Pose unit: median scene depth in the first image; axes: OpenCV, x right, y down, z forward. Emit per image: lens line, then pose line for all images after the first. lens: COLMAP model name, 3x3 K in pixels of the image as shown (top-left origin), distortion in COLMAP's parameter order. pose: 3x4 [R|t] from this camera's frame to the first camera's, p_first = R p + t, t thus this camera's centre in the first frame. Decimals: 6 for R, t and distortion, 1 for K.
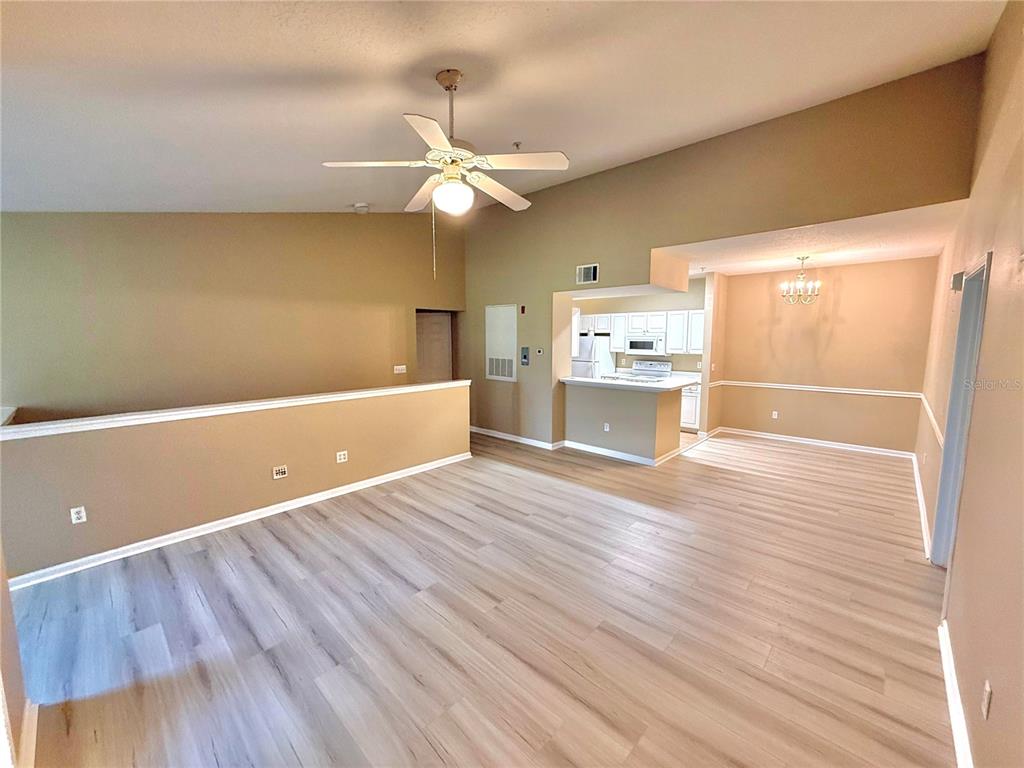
lens RADIAL K [[409.0, 0, 511.3], [0, 409.0, 383.8], [0, 0, 1]] dist [0.000885, -0.000486]
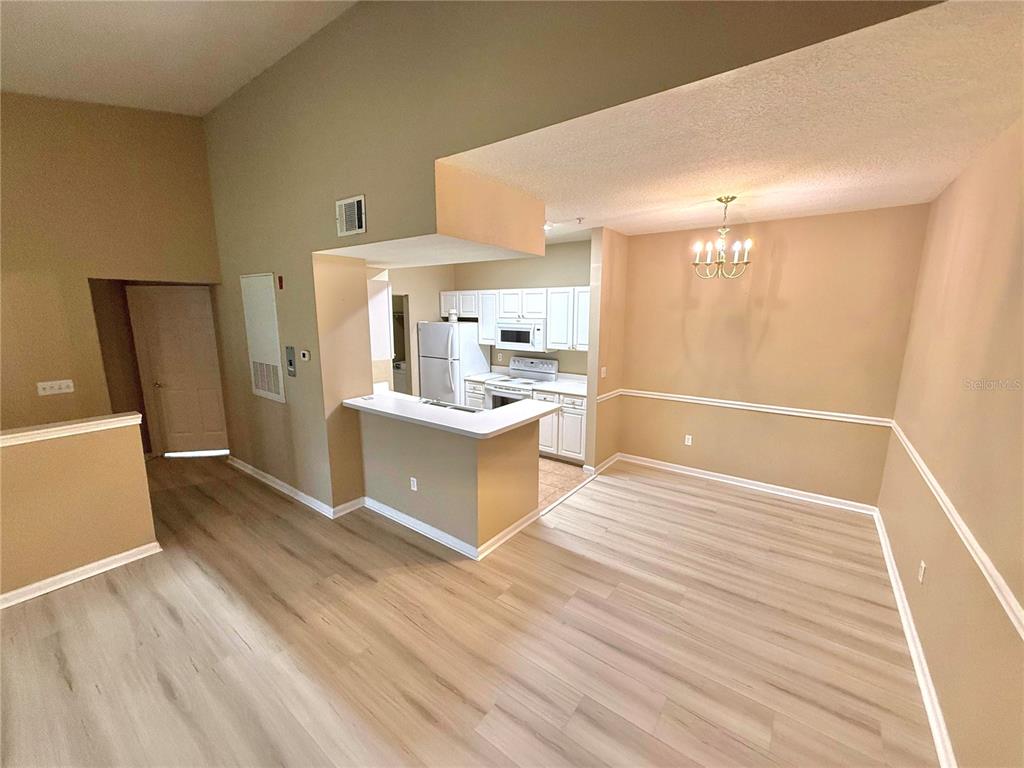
lens RADIAL K [[409.0, 0, 512.5], [0, 409.0, 384.0], [0, 0, 1]] dist [0.000885, -0.000486]
pose [[0.993659, -0.015154, 0.111410, 0.311823], [0.008318, 0.998068, 0.061564, -0.074623], [-0.112128, -0.060247, 0.991866, 0.401463]]
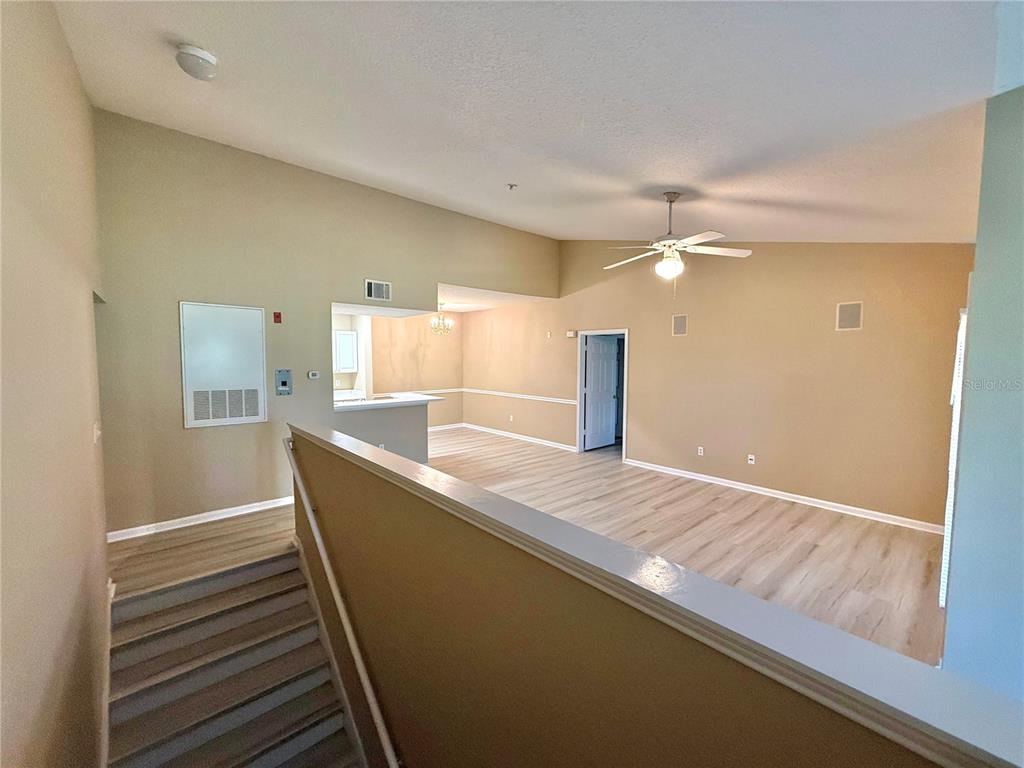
lens RADIAL K [[409.0, 0, 512.3], [0, 409.0, 383.8], [0, 0, 1]] dist [0.000885, -0.000486]
pose [[0.092871, -0.061241, 0.993793, -0.695104], [0.111322, 0.992487, 0.050758, -0.061805], [-0.989435, 0.105917, 0.098991, 0.577849]]
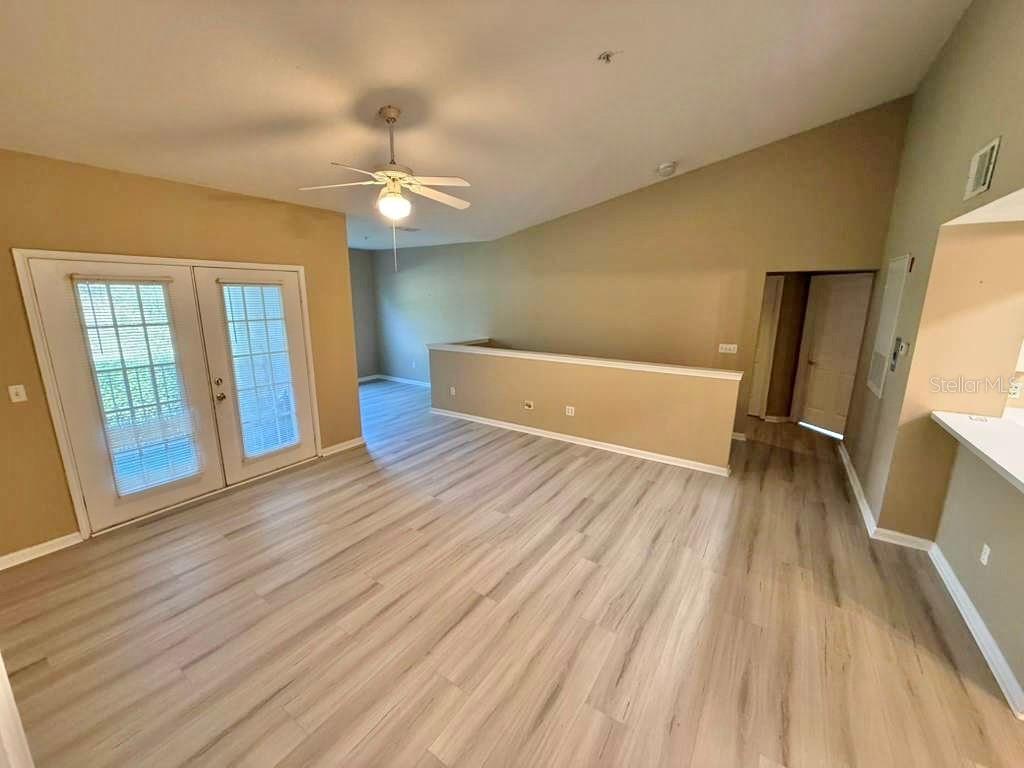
lens RADIAL K [[409.0, 0, 513.0], [0, 409.0, 383.5], [0, 0, 1]] dist [0.000885, -0.000486]
pose [[0.171516, 0.211704, -0.962166, 0.505123], [-0.121513, 0.973727, 0.192587, -0.078920], [0.977659, 0.083884, 0.192734, 0.452368]]
